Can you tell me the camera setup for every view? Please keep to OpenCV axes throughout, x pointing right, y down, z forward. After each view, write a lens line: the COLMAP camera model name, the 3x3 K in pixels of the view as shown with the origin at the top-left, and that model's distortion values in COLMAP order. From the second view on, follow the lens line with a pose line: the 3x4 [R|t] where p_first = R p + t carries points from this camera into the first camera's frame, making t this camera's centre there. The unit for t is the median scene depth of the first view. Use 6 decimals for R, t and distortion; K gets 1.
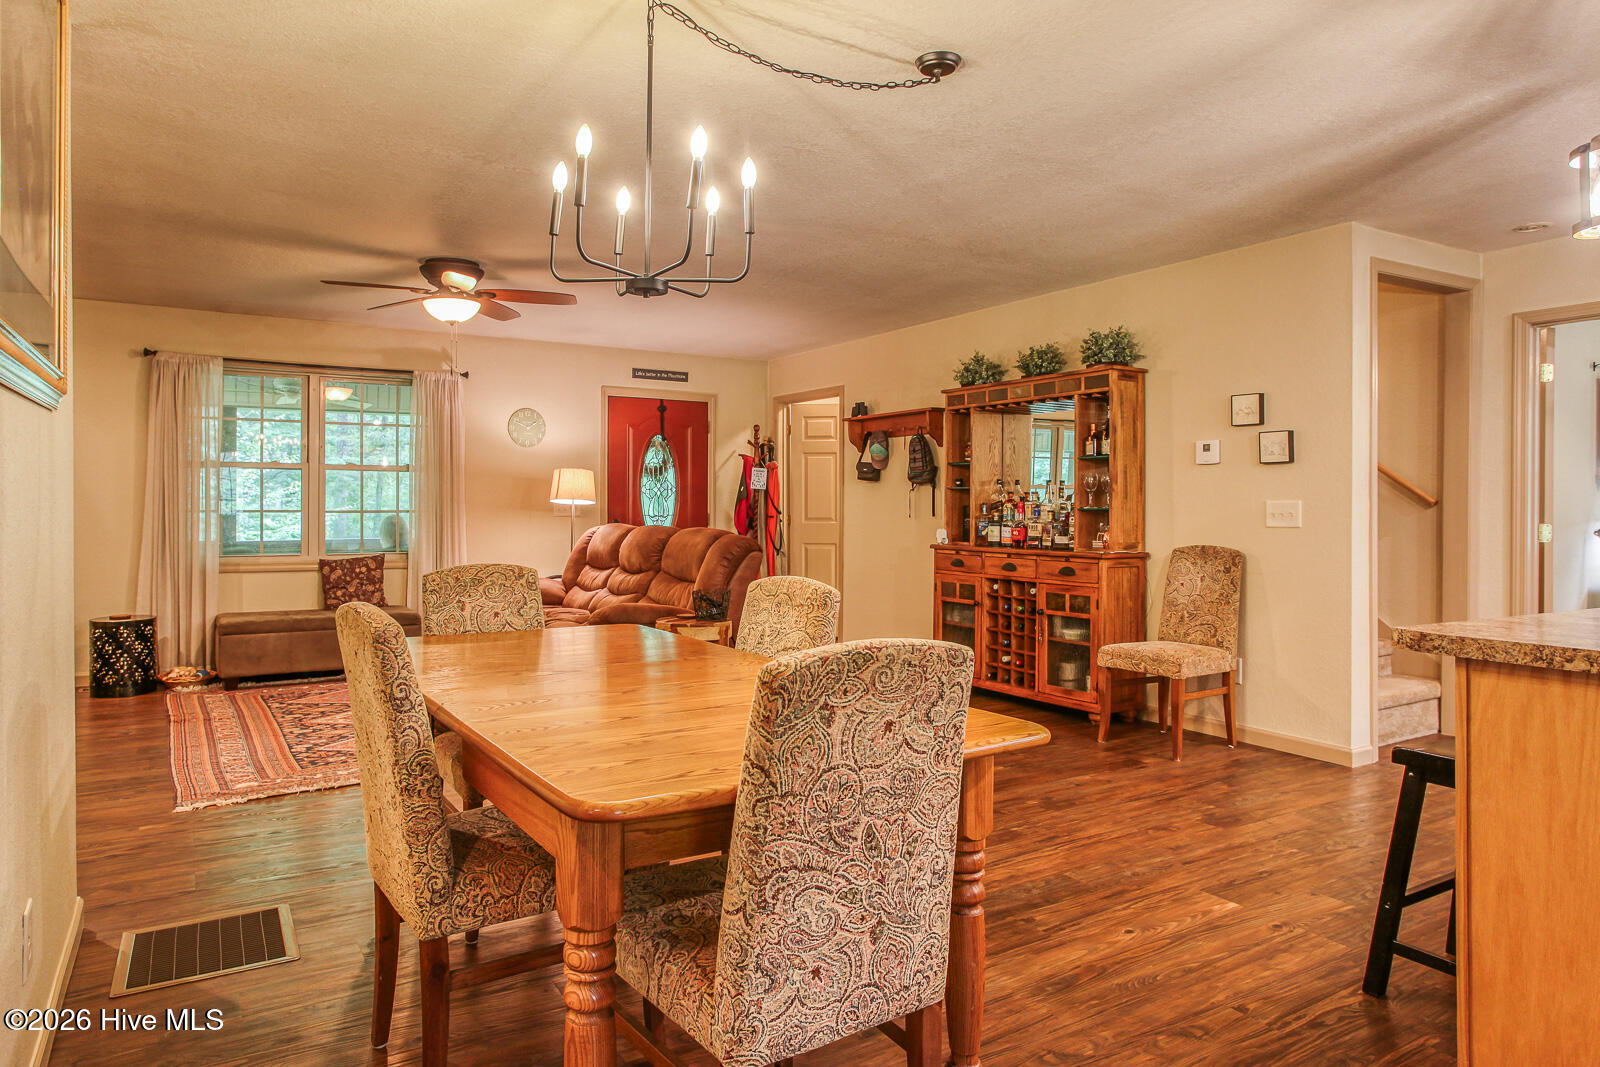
lens RADIAL K [[998.5, 0, 755.4], [0, 998.5, 506.9], [0, 0, 1]] dist [-0.015390, 0.000738]
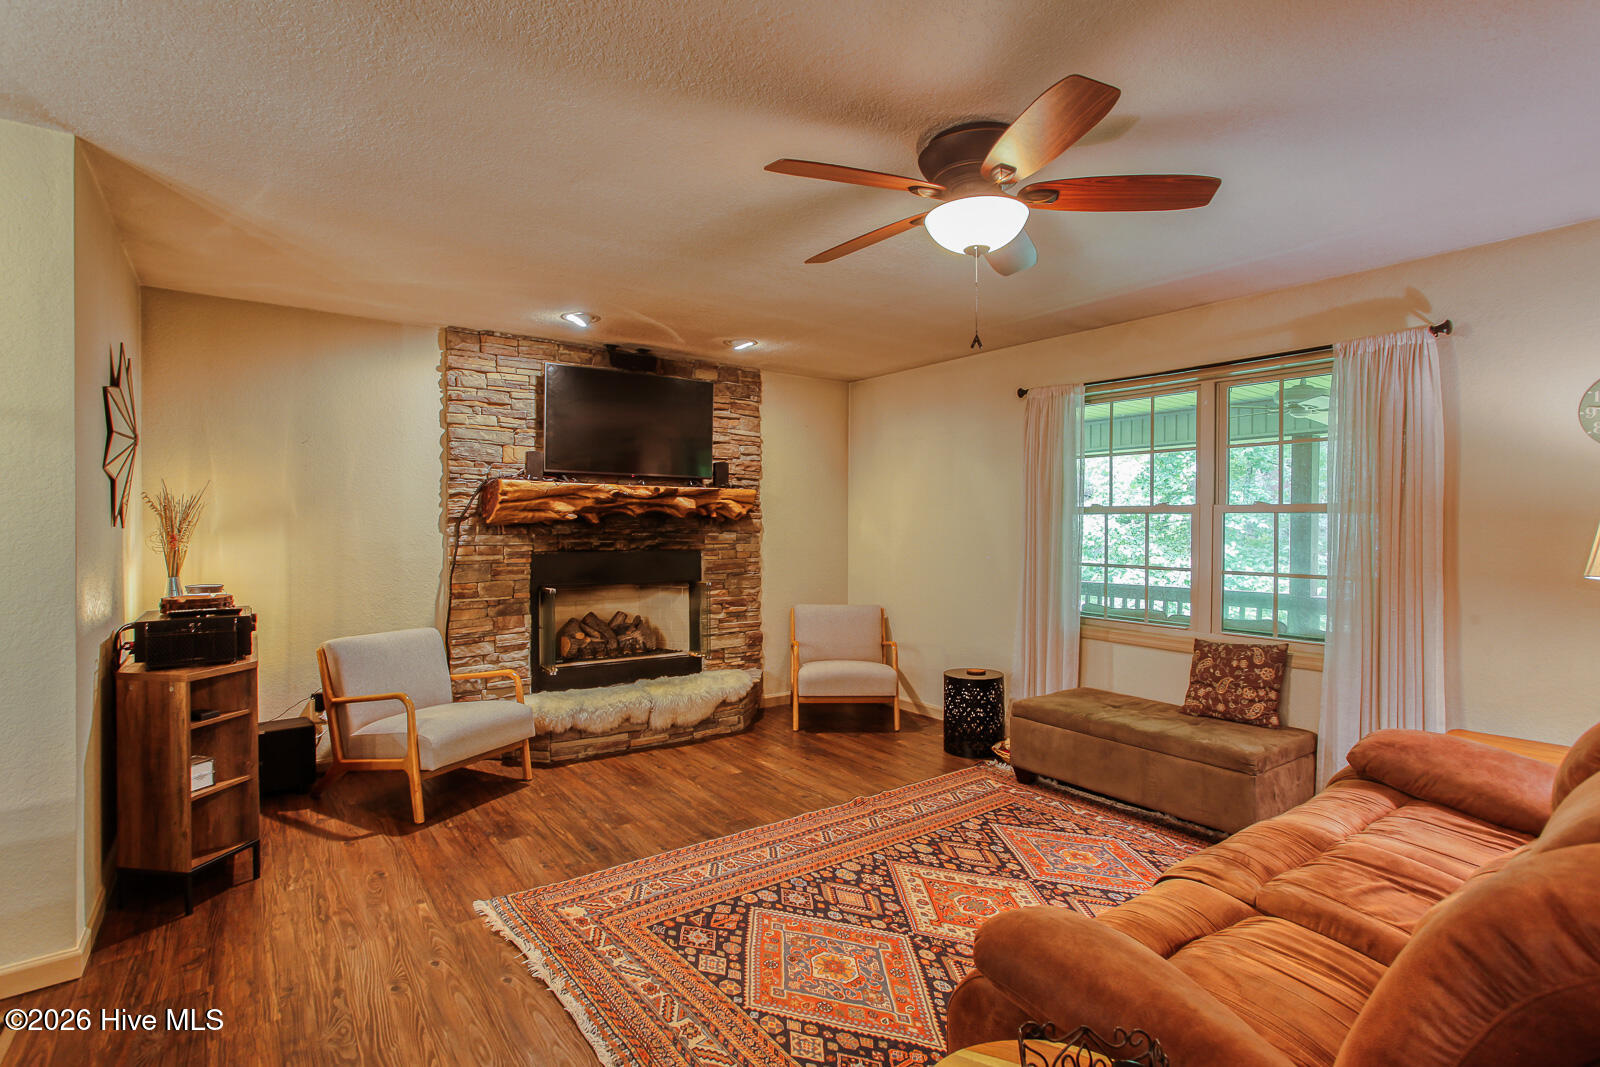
lens RADIAL K [[777.2, 0, 792.5], [0, 777.2, 531.6], [0, 0, 1]] dist [-0.054006, 0.036530]
pose [[0.092732, 0.009169, -0.995649, 0.088608], [-0.007202, 0.999938, 0.008538, -0.028525], [0.995665, 0.006379, 0.092792, 0.692880]]
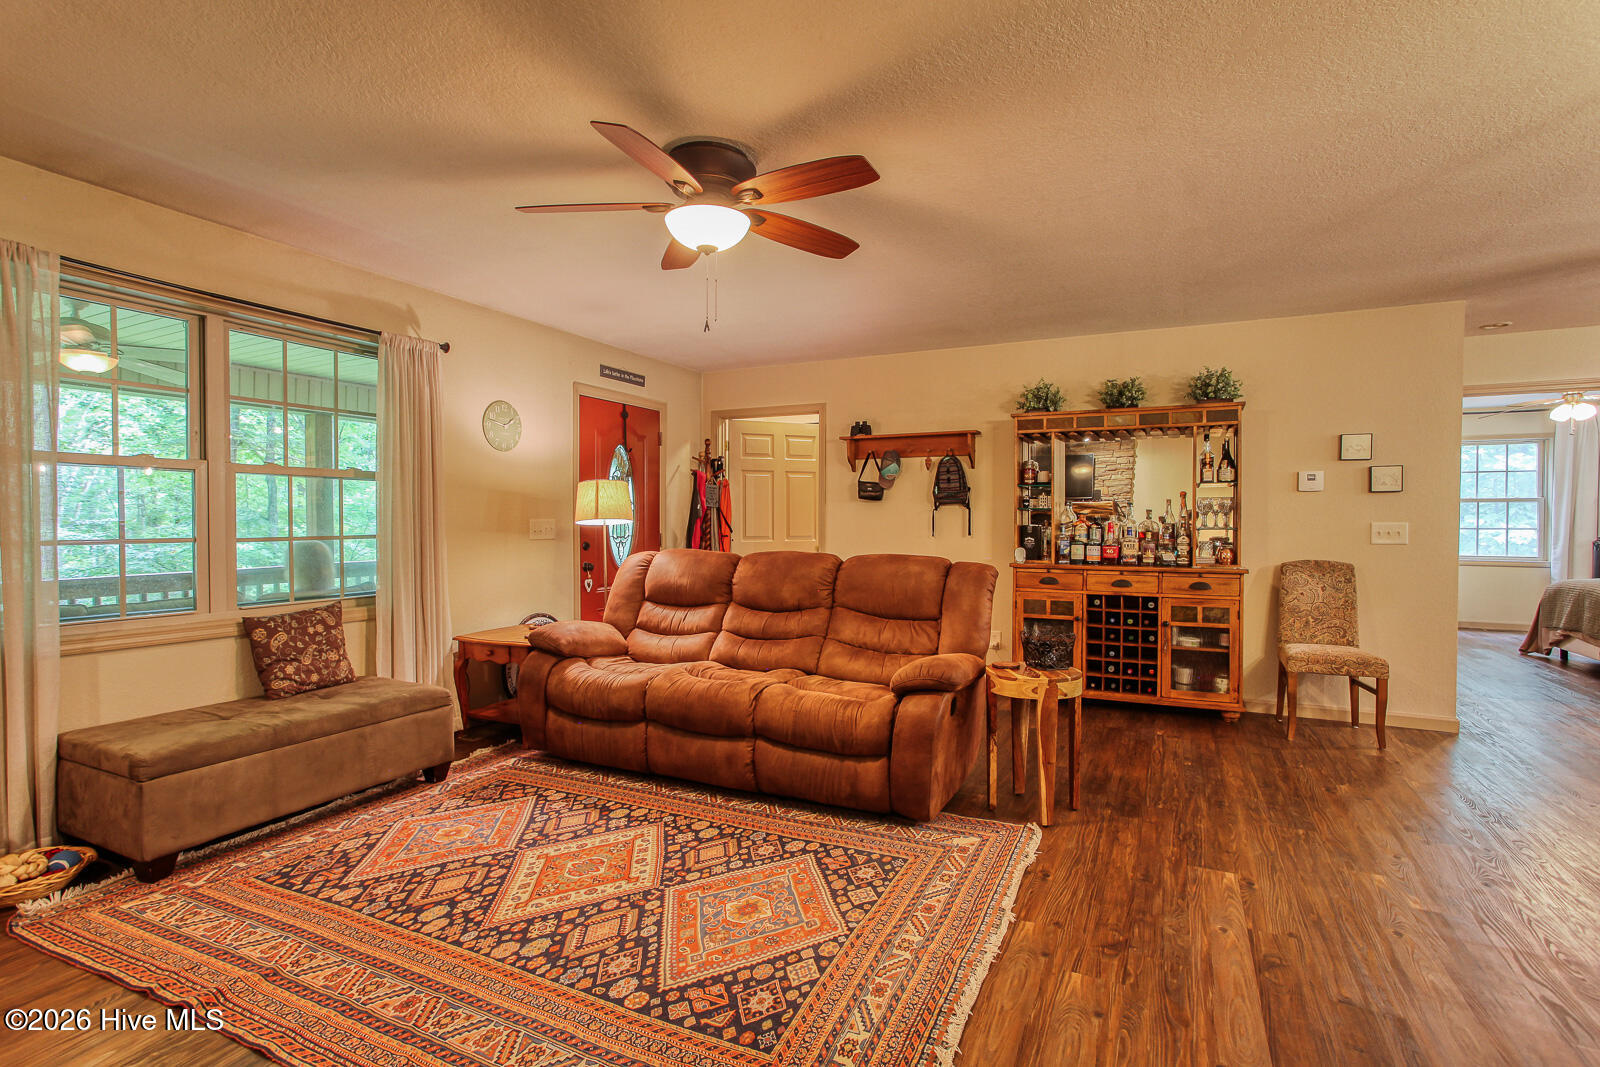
lens RADIAL K [[777.2, 0, 792.5], [0, 777.2, 531.6], [0, 0, 1]] dist [-0.054006, 0.036530]
pose [[0.836864, -0.010685, 0.547307, -0.431755], [0.001379, 0.999847, 0.017411, -0.009042], [-0.547410, -0.013816, 0.836751, 0.438046]]
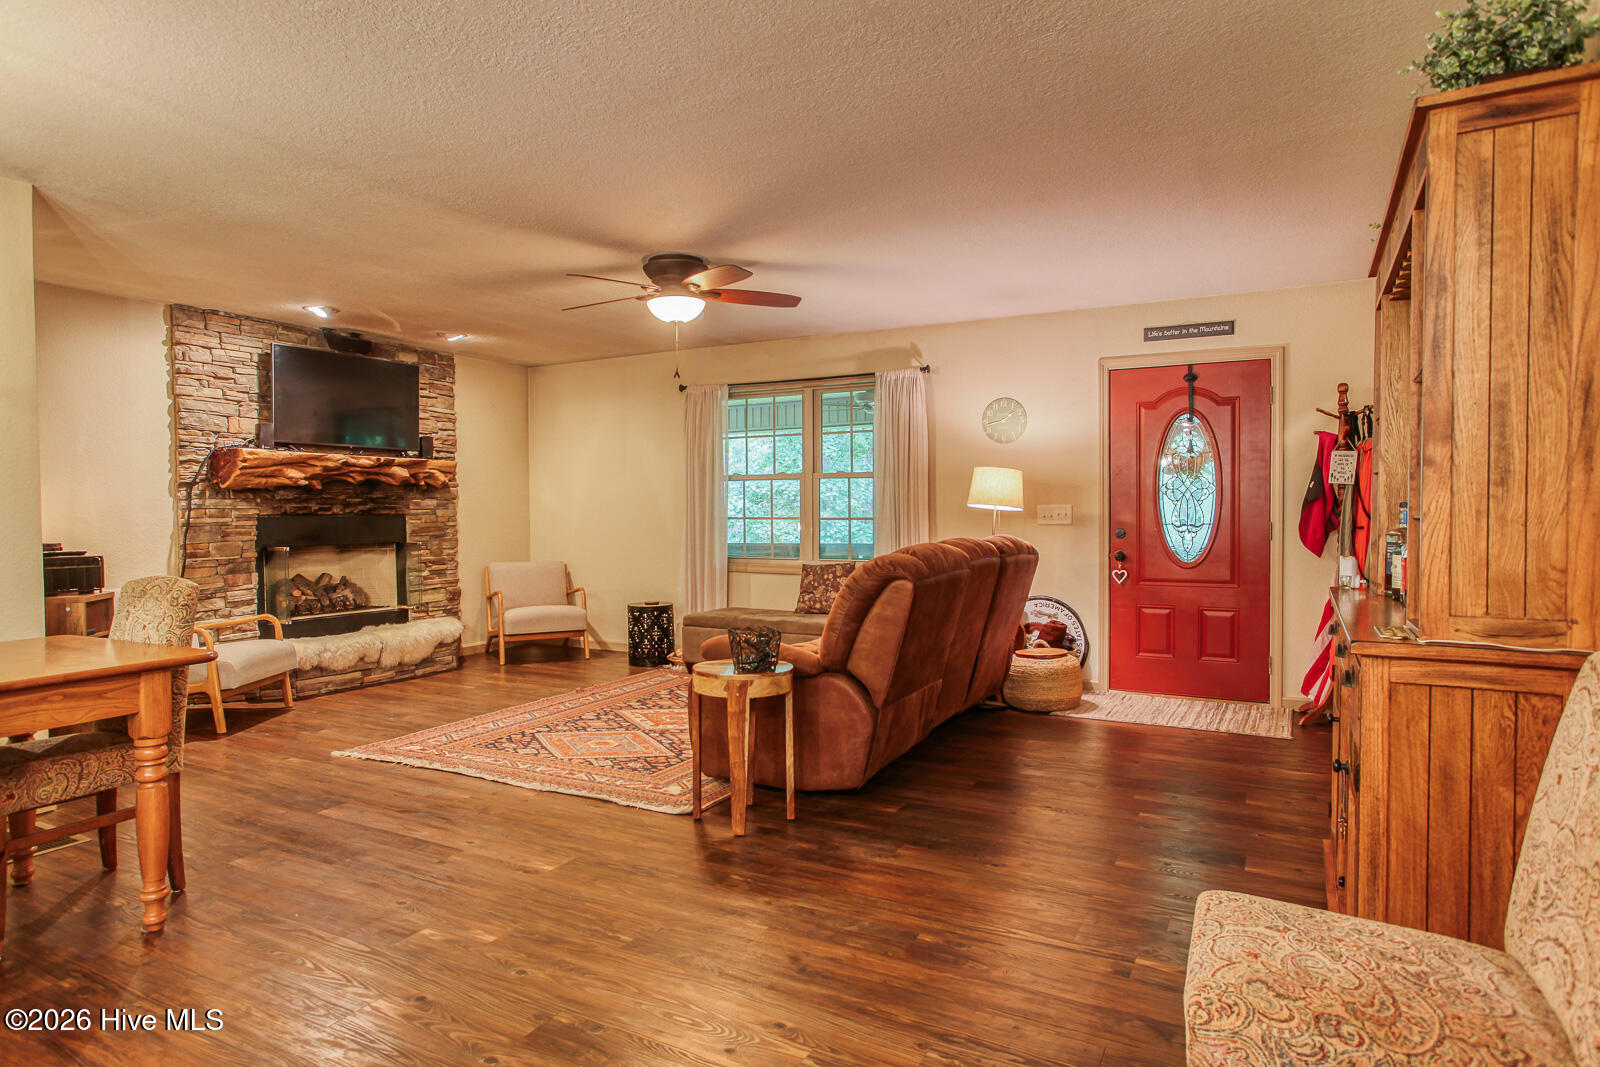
lens RADIAL K [[929.7, 0, 800.0], [0, 929.7, 533.5], [0, 0, 1]] dist [-0.025570, 0.001479]
pose [[0.519537, 0.015569, -0.854306, 0.421698], [0.006043, 0.999742, 0.021895, -0.001455], [0.854427, -0.016538, 0.519309, 0.510929]]
